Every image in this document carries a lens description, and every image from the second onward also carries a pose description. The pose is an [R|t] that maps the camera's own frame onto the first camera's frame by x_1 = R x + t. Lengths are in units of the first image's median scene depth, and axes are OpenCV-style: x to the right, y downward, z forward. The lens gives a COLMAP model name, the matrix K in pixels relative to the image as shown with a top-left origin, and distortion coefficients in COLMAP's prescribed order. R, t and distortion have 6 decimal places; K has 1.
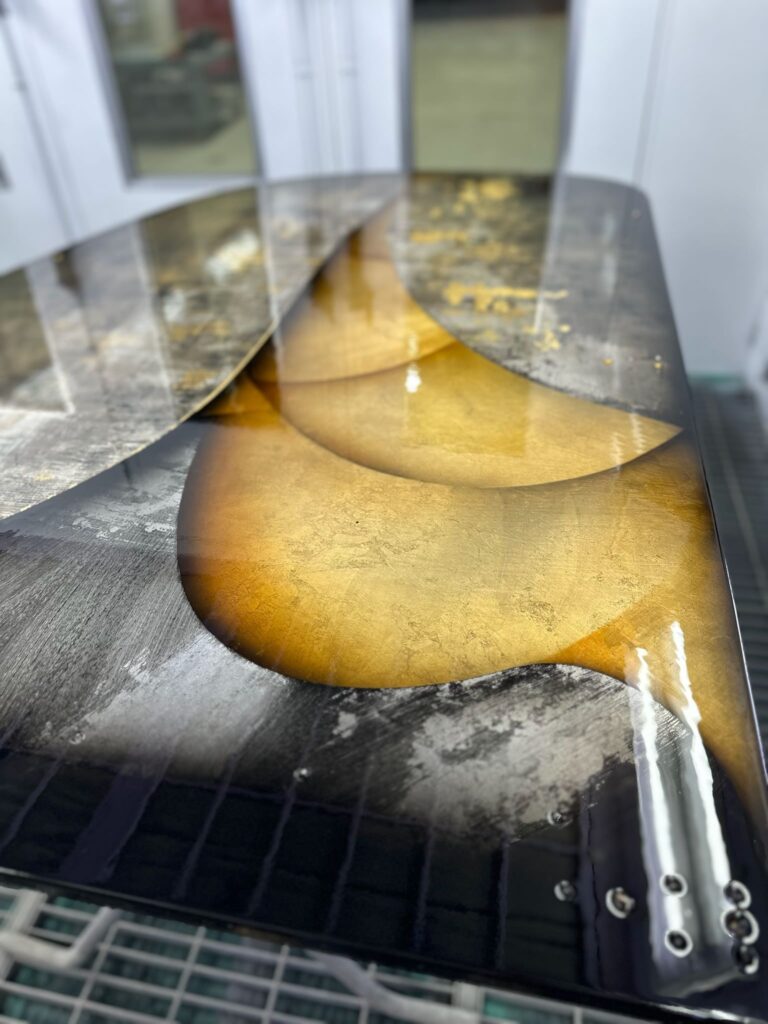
lens RADIAL K [[734.1, 0, 381.6], [0, 734.1, 516.2], [0, 0, 1]] dist [0.083413, -0.126510]
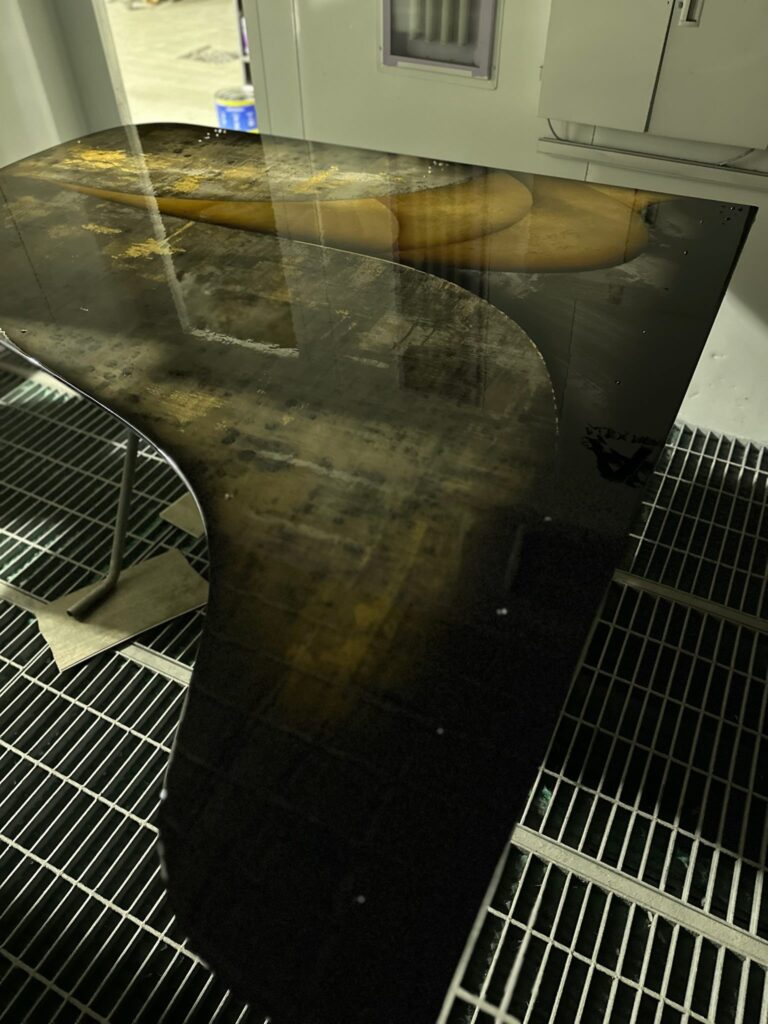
lens RADIAL K [[734.1, 0, 389.8], [0, 734.1, 503.8], [0, 0, 1]] dist [0.083413, -0.126510]
pose [[0.273334, -0.639401, 0.718648, -2.864192], [0.601716, 0.696535, 0.390866, -0.736412], [-0.750484, 0.325585, 0.575125, 0.458783]]
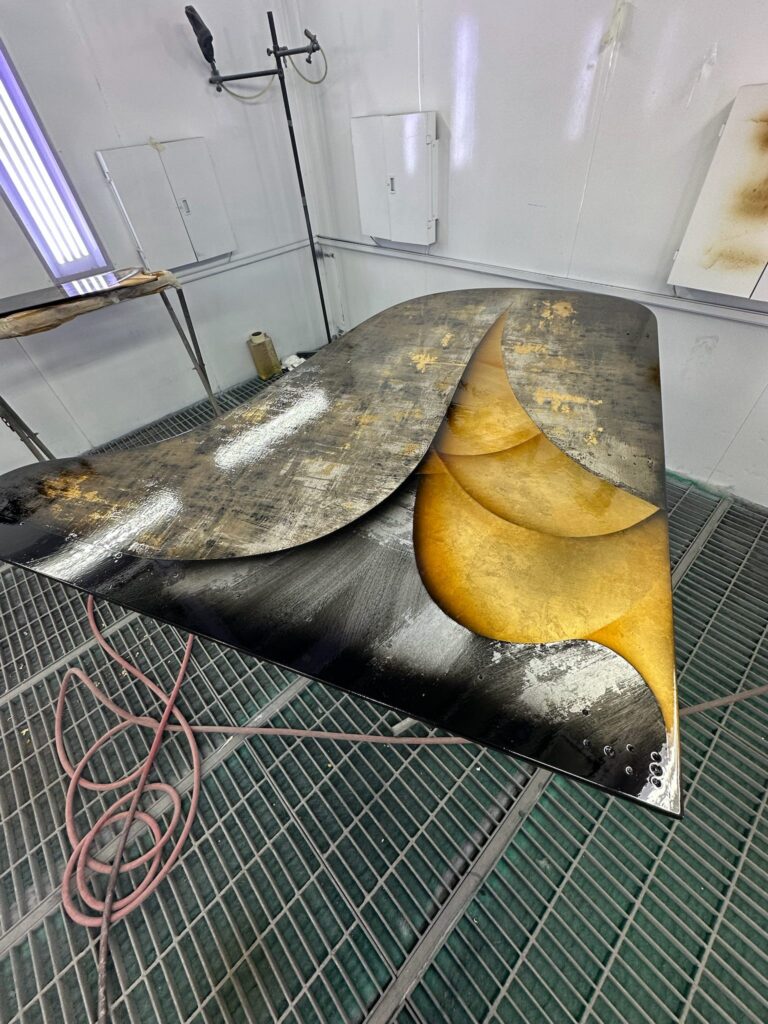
lens RADIAL K [[415.4, 0, 386.1], [0, 415.4, 508.3], [0, 0, 1]] dist [0.002364, -0.002612]
pose [[0.986771, 0.090971, -0.134187, -0.256881], [-0.064804, 0.980053, 0.187873, -0.419309], [0.148602, -0.176692, 0.972984, -0.301643]]
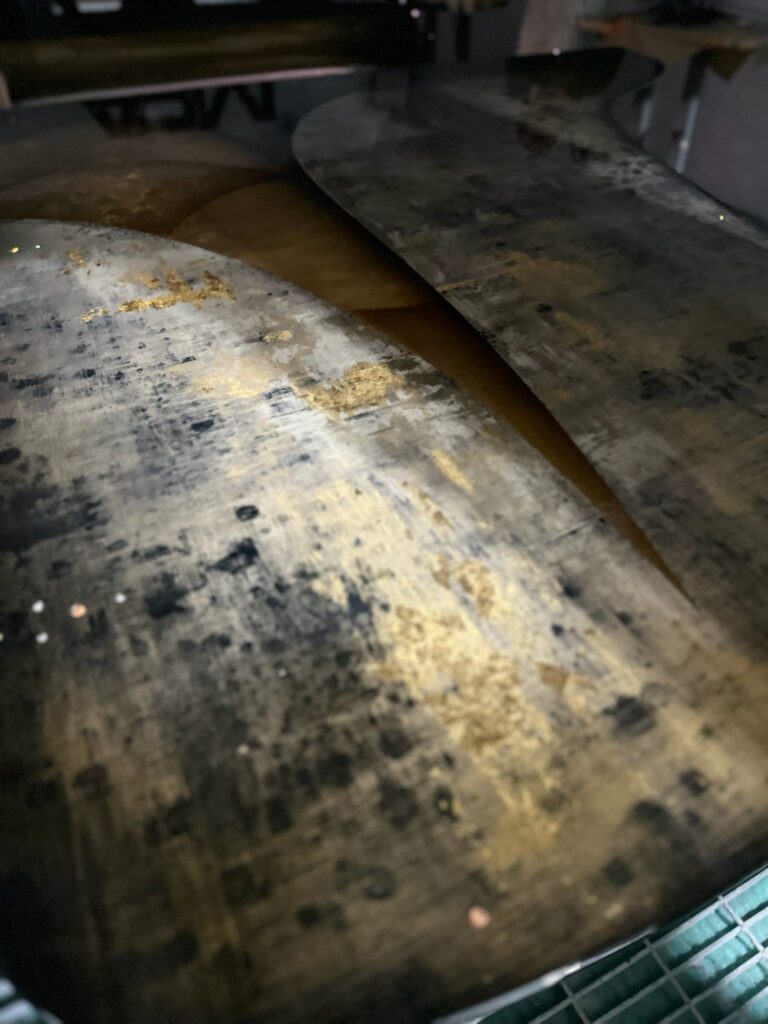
lens RADIAL K [[734.1, 0, 386.1], [0, 734.1, 509.4], [0, 0, 1]] dist [0.083413, -0.126510]
pose [[-0.799420, 0.427442, -0.422162, 0.860923], [-0.349330, 0.240968, 0.905485, -2.246519], [0.488769, 0.871337, -0.043316, 2.878045]]
